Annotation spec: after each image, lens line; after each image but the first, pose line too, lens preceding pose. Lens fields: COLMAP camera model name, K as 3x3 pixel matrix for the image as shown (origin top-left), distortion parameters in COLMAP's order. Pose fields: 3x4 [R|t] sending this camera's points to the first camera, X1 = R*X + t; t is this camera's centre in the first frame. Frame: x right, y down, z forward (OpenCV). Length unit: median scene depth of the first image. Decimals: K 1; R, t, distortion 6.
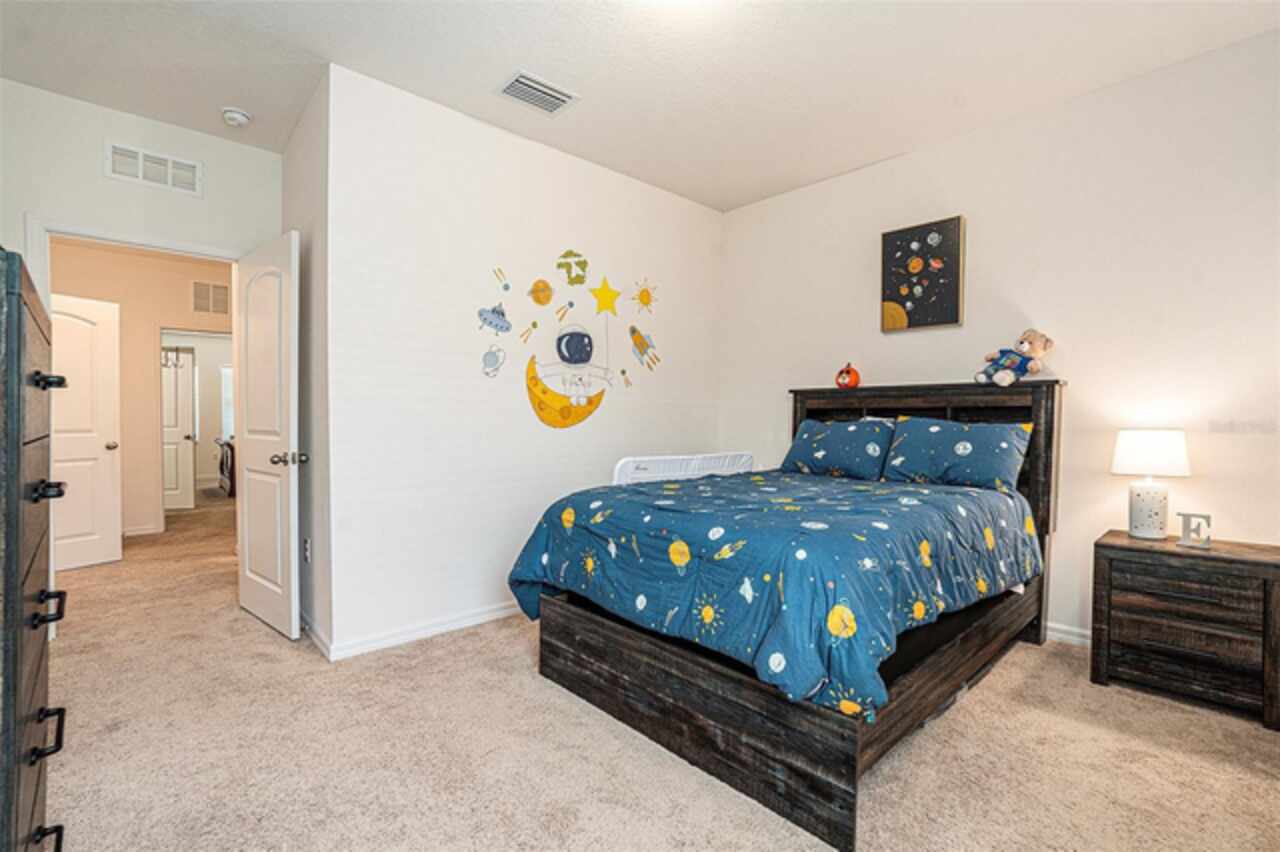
lens RADIAL K [[594.3, 0, 628.9], [0, 594.3, 447.0], [0, 0, 1]] dist [-0.042680, 0.010309]
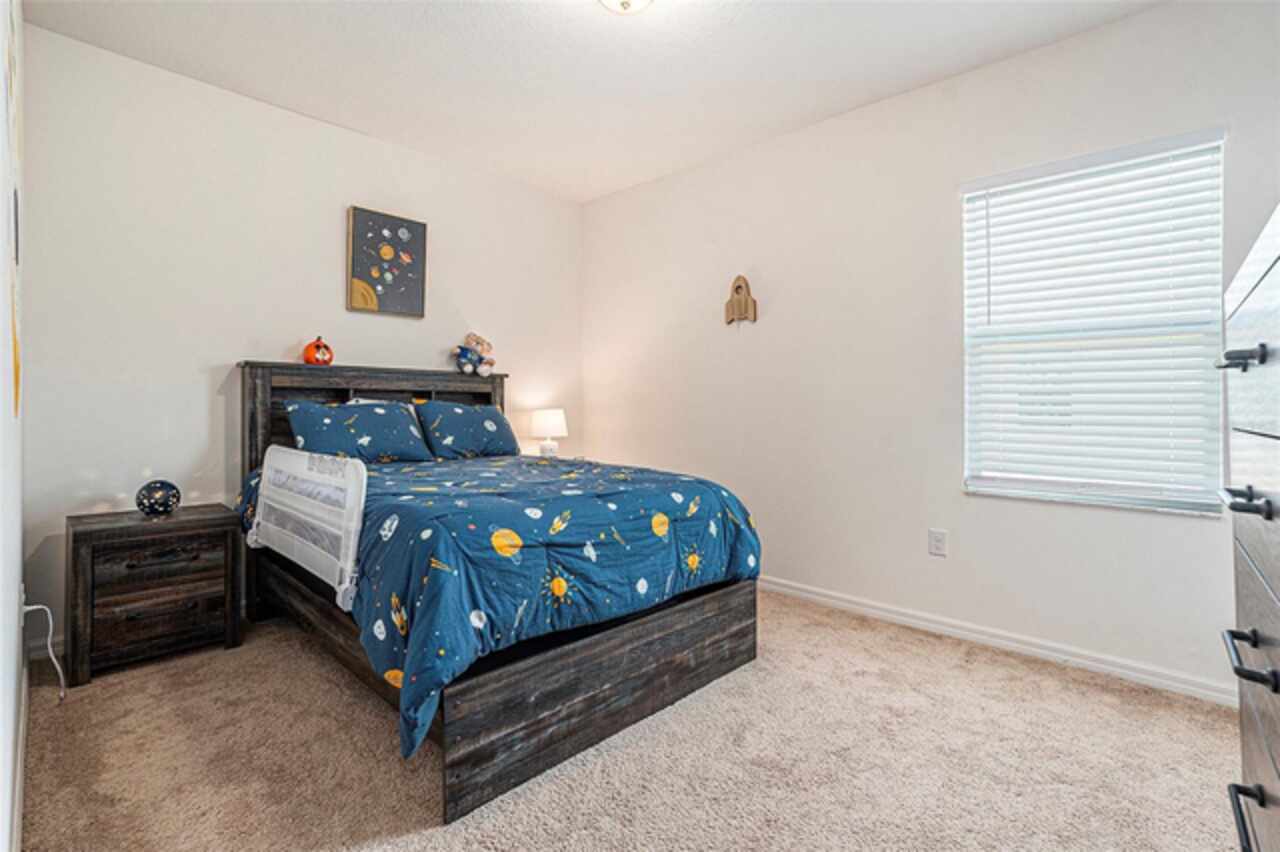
lens RADIAL K [[594.3, 0, 657.9], [0, 594.3, 407.4], [0, 0, 1]] dist [-0.042680, 0.010309]
pose [[-0.108145, -0.004572, 0.994125, -0.820096], [0.036761, 0.999287, 0.008595, -0.039757], [-0.993455, 0.037475, -0.107899, 0.900841]]
